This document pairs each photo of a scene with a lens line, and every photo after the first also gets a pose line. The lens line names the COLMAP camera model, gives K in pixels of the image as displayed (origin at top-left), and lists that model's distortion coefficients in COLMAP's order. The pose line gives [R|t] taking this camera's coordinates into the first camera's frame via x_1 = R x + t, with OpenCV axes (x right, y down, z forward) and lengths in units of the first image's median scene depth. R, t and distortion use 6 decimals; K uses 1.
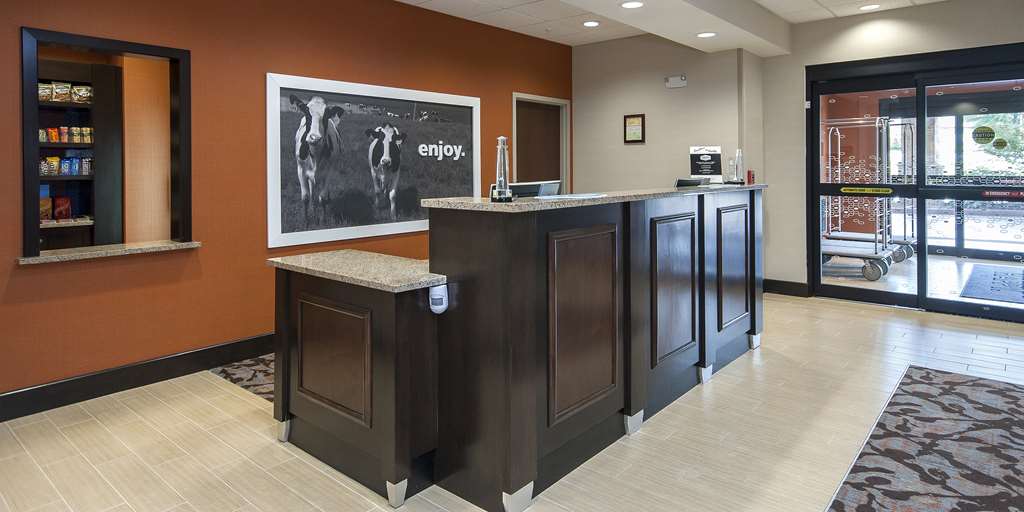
lens RADIAL K [[590.8, 0, 478.1], [0, 590.8, 180.8], [0, 0, 1]] dist [0.014607, 0.001013]
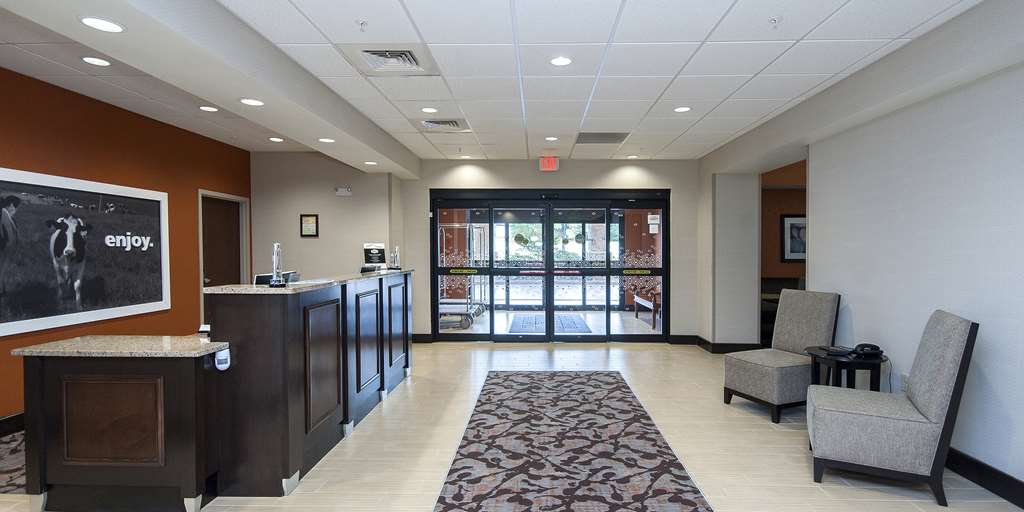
lens RADIAL K [[523.2, 0, 513.5], [0, 523.2, 256.1], [0, 0, 1]] dist [-0.027027, -0.000989]
pose [[0.768312, -0.002870, 0.640070, -0.133506], [0.011733, 0.999885, -0.009601, -0.009026], [-0.639968, 0.014886, 0.768257, -0.152065]]
